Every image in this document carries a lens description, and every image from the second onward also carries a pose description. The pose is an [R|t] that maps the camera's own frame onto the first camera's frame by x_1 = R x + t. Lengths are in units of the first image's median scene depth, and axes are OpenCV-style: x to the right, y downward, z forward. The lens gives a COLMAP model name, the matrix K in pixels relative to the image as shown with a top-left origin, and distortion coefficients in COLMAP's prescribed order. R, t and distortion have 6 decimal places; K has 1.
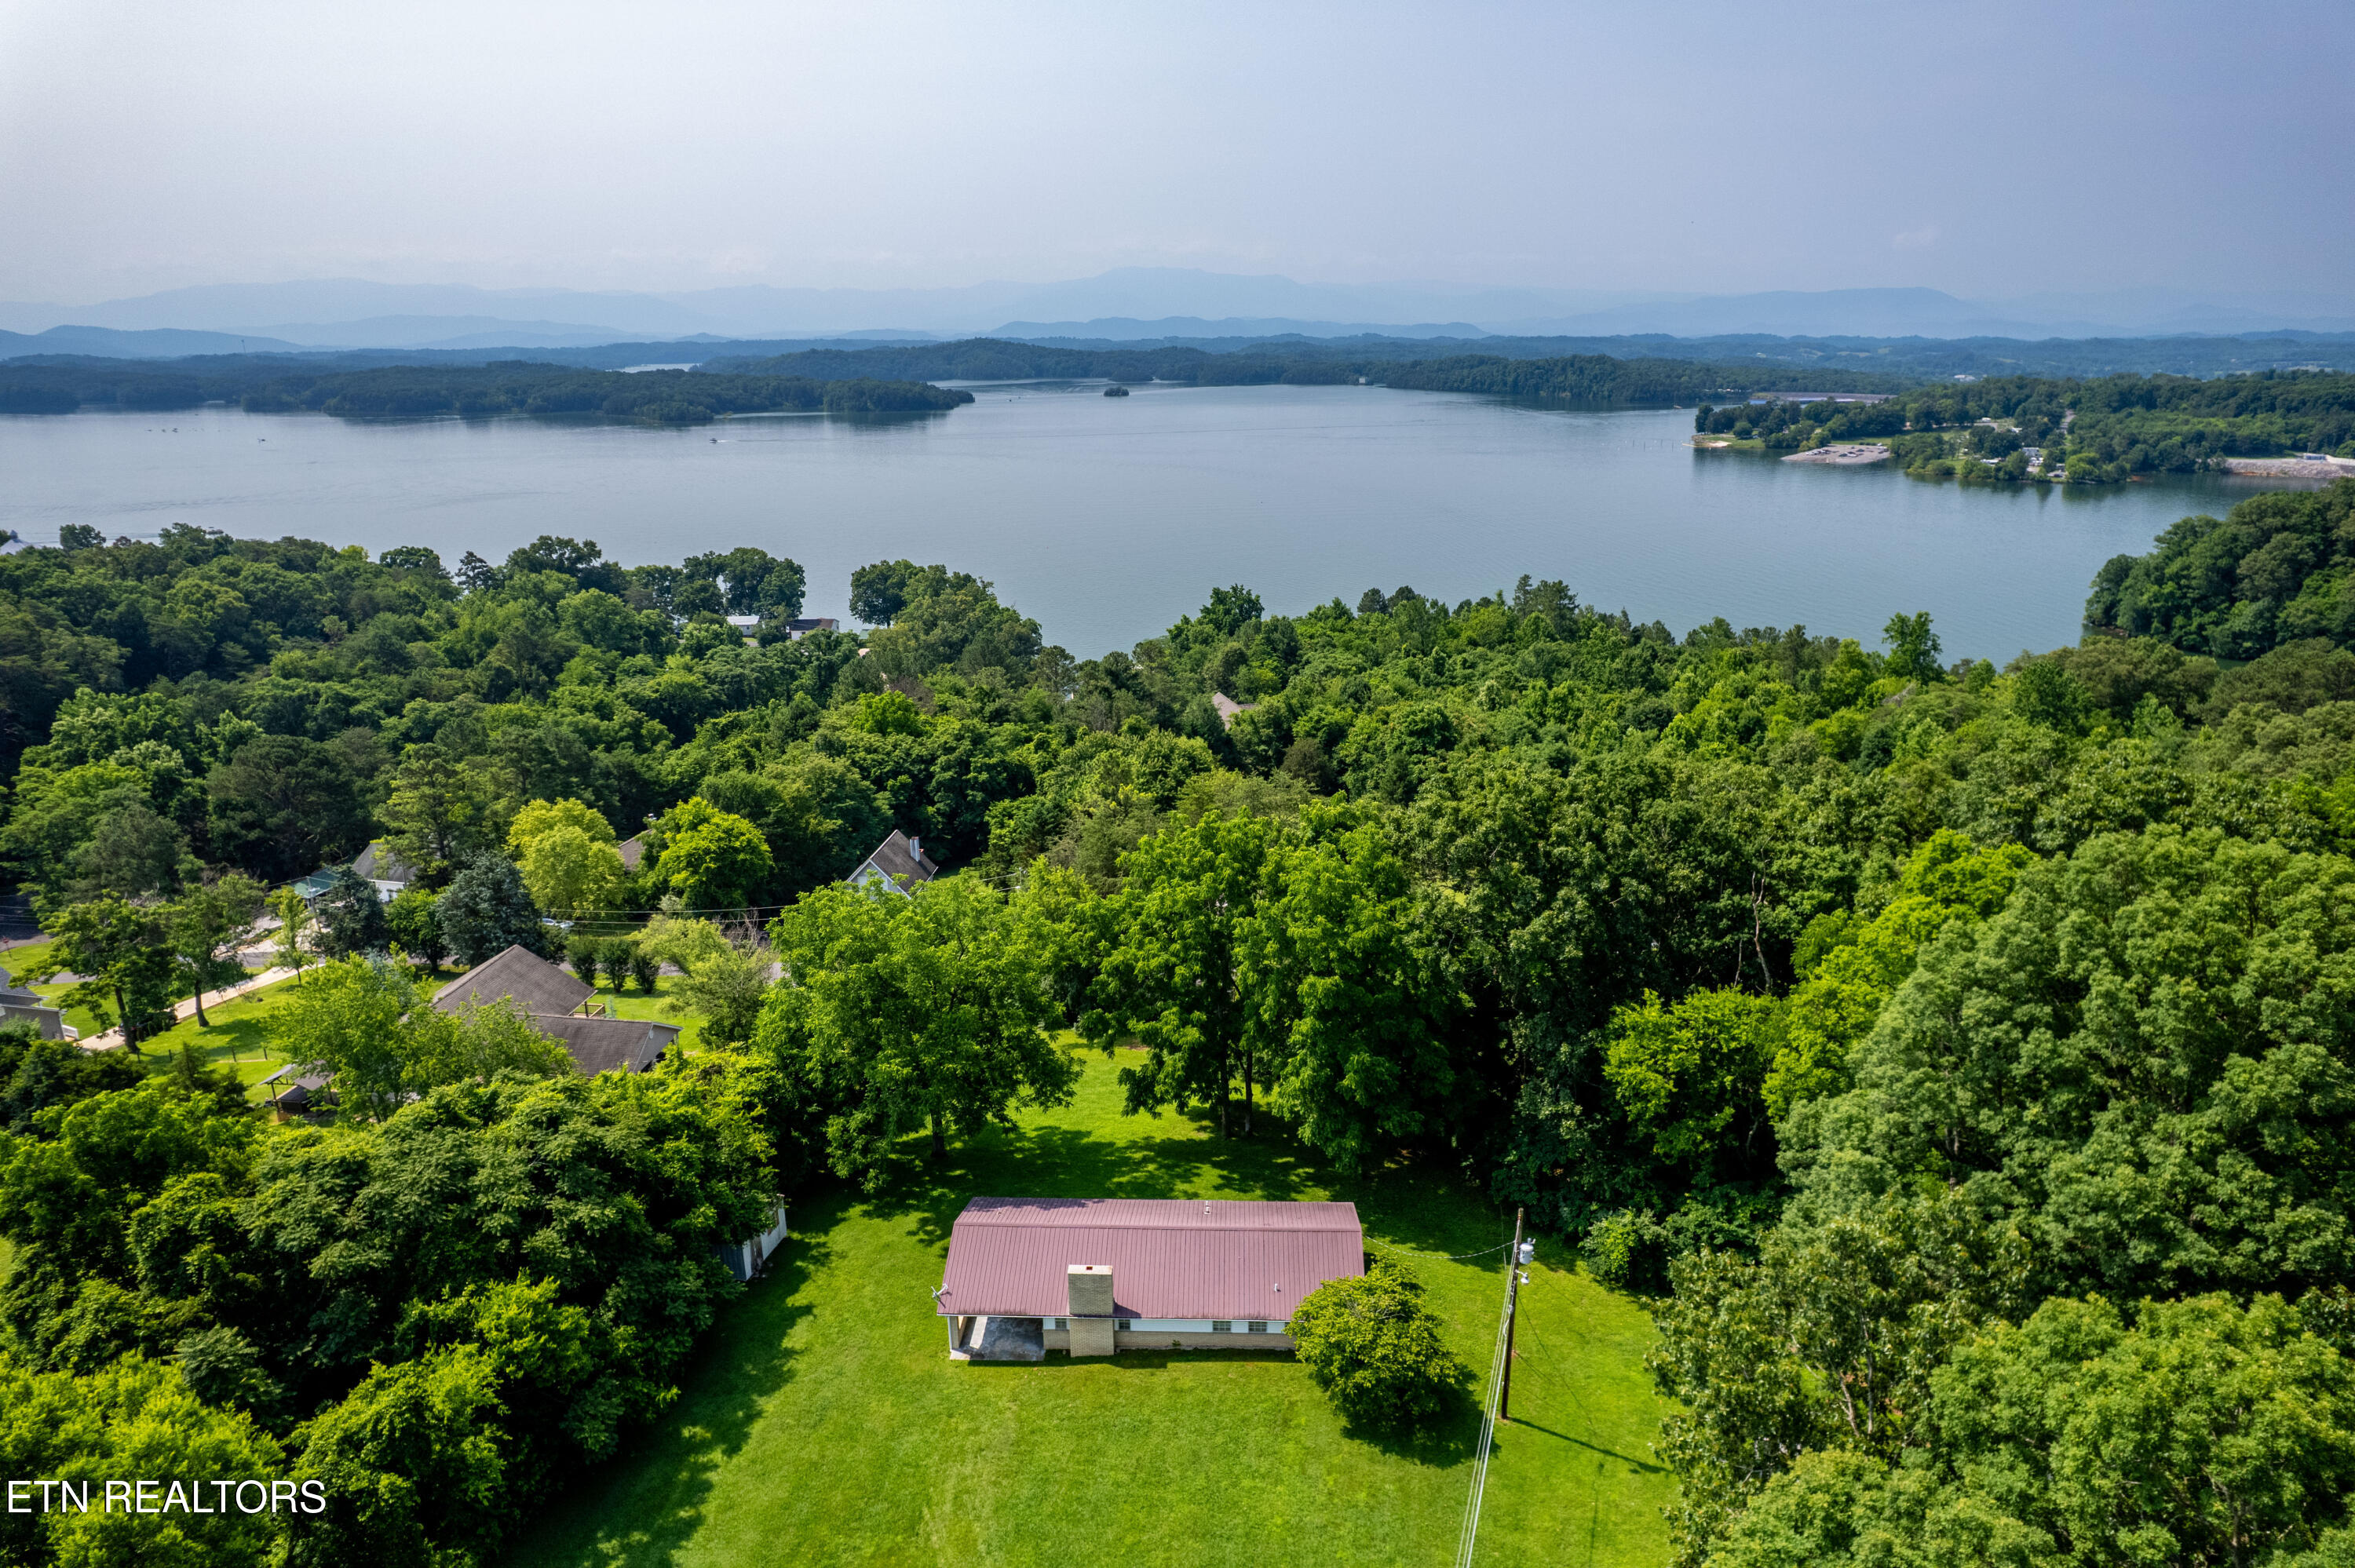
lens RADIAL K [[1506.5, 0, 1189.3], [0, 1506.5, 781.6], [0, 0, 1]] dist [-0.080047, 0.071461]
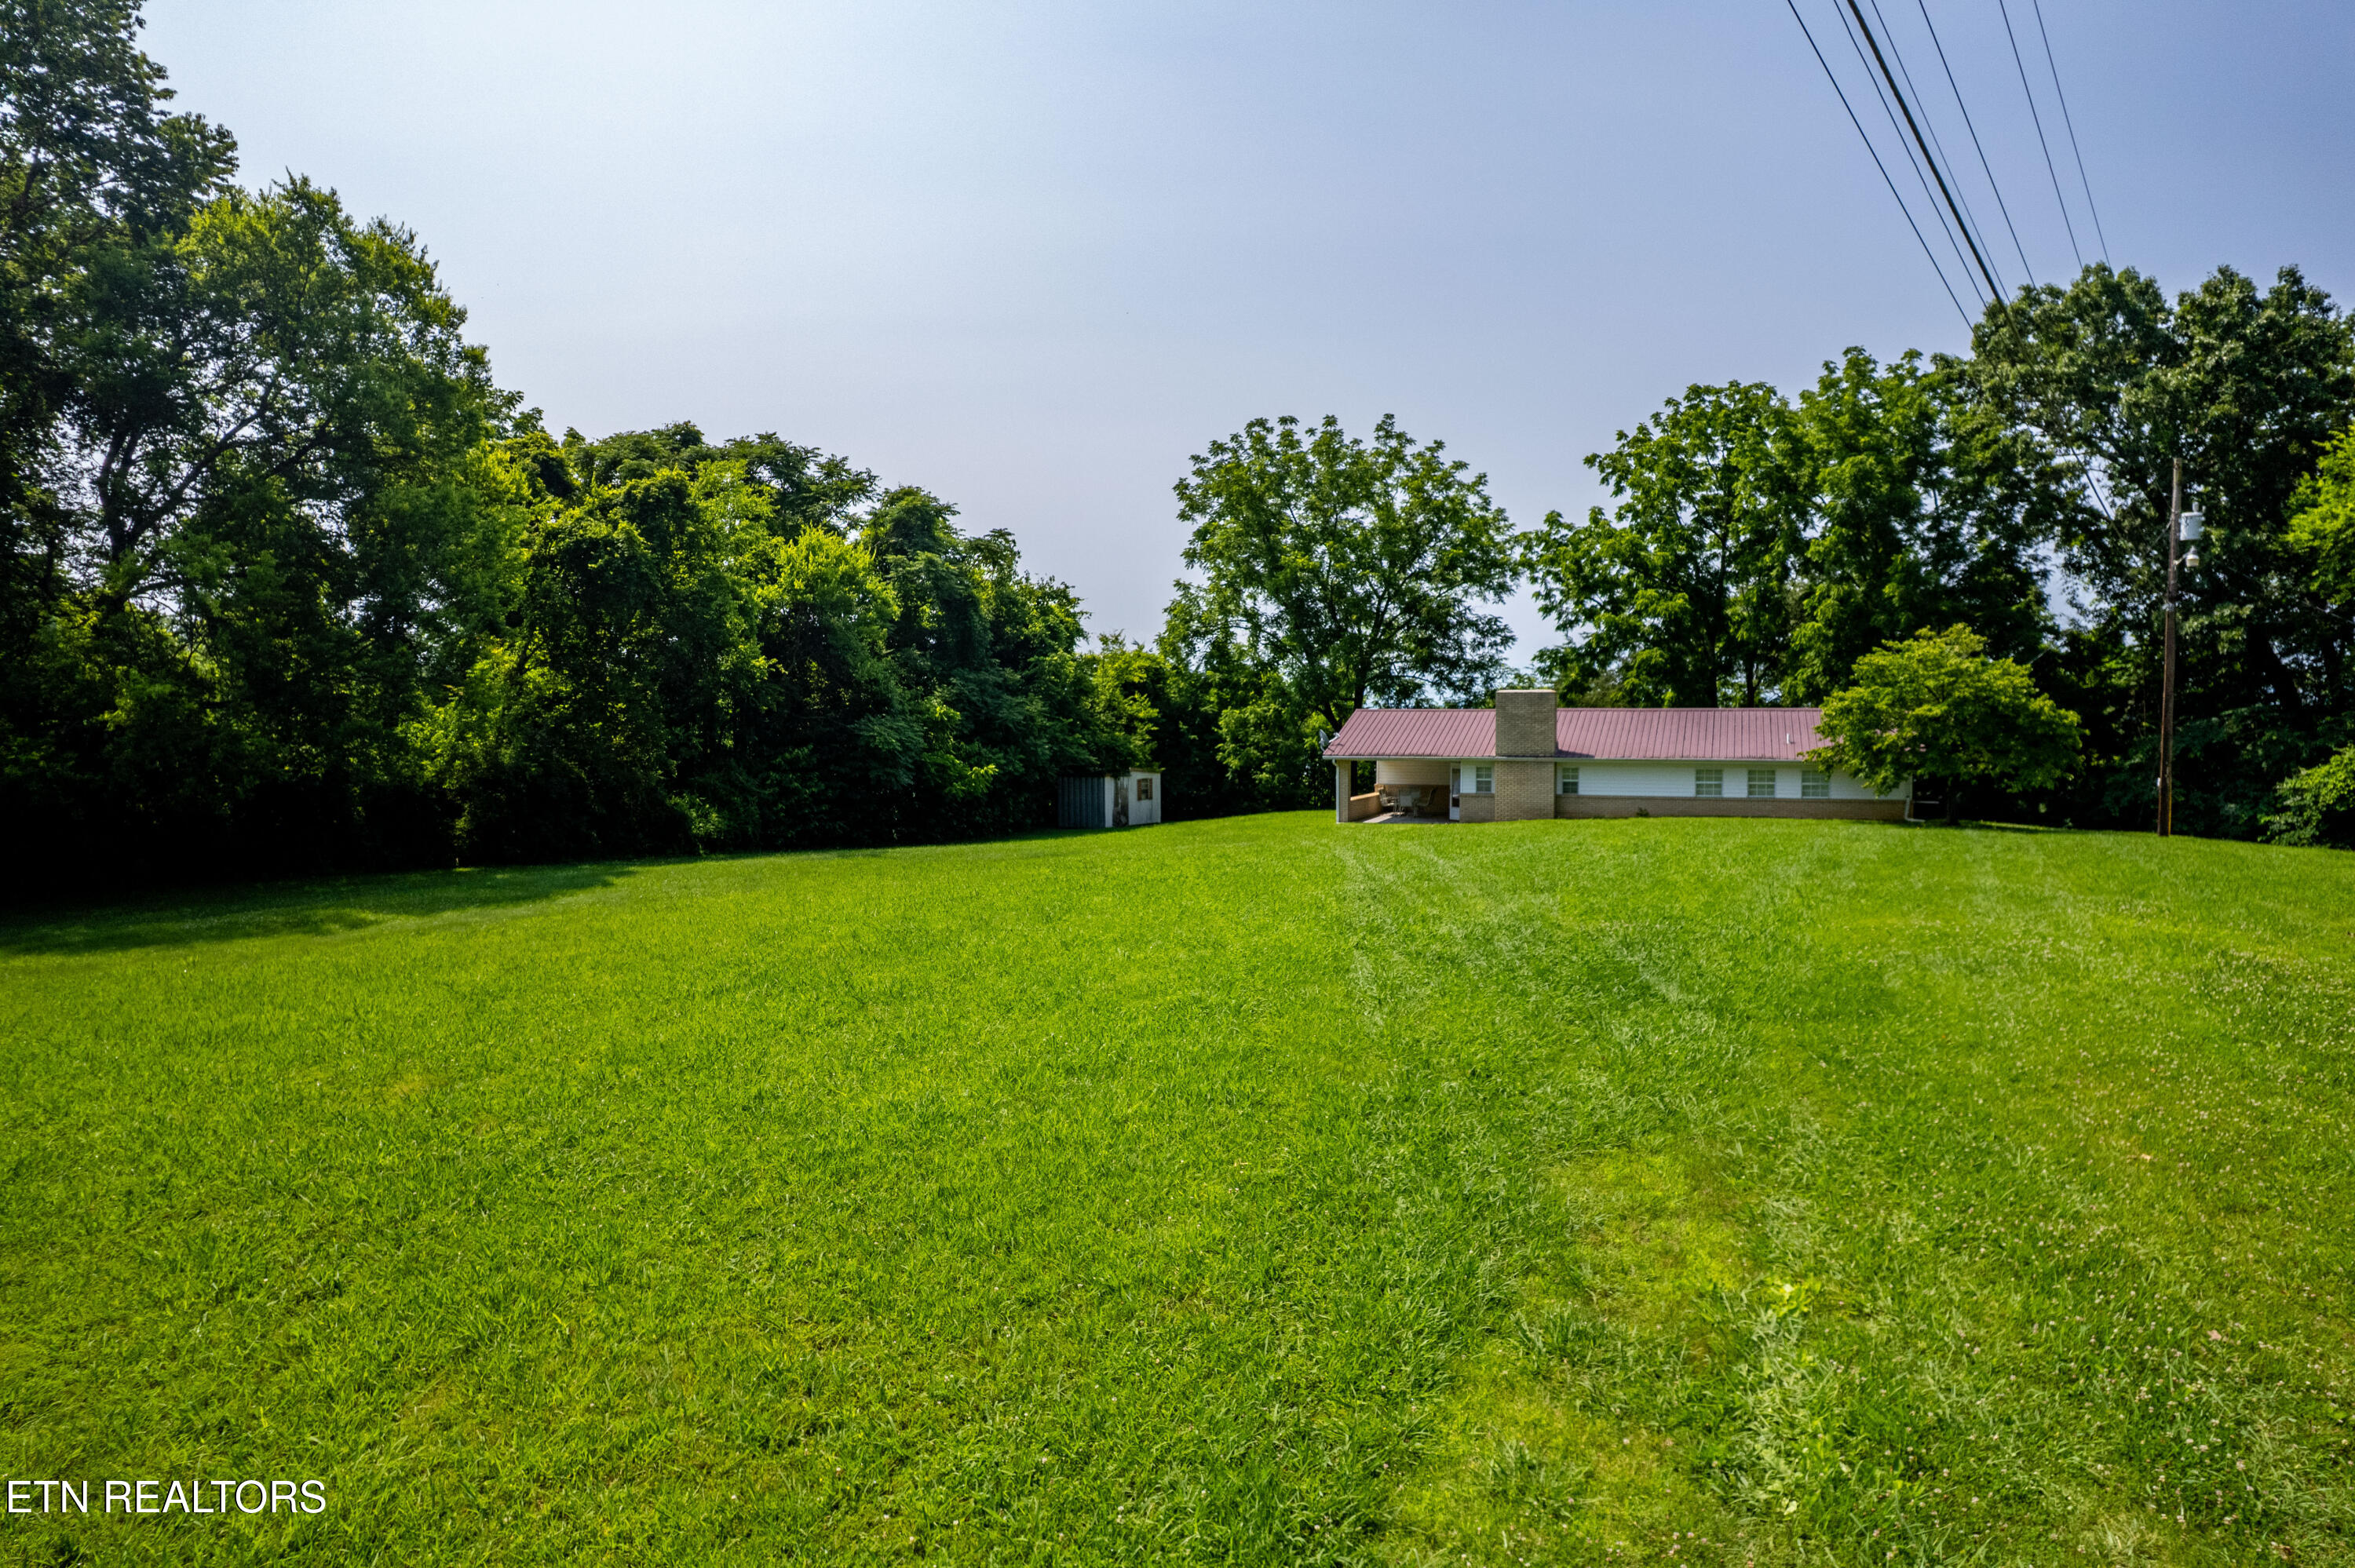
lens RADIAL K [[1506.5, 0, 1189.3], [0, 1506.5, 781.6], [0, 0, 1]] dist [-0.080047, 0.071461]
pose [[0.948849, 0.020056, -0.315094, 0.009274], [-0.097342, 0.967949, -0.231517, 0.454525], [0.300351, 0.250347, 0.920389, 0.216216]]
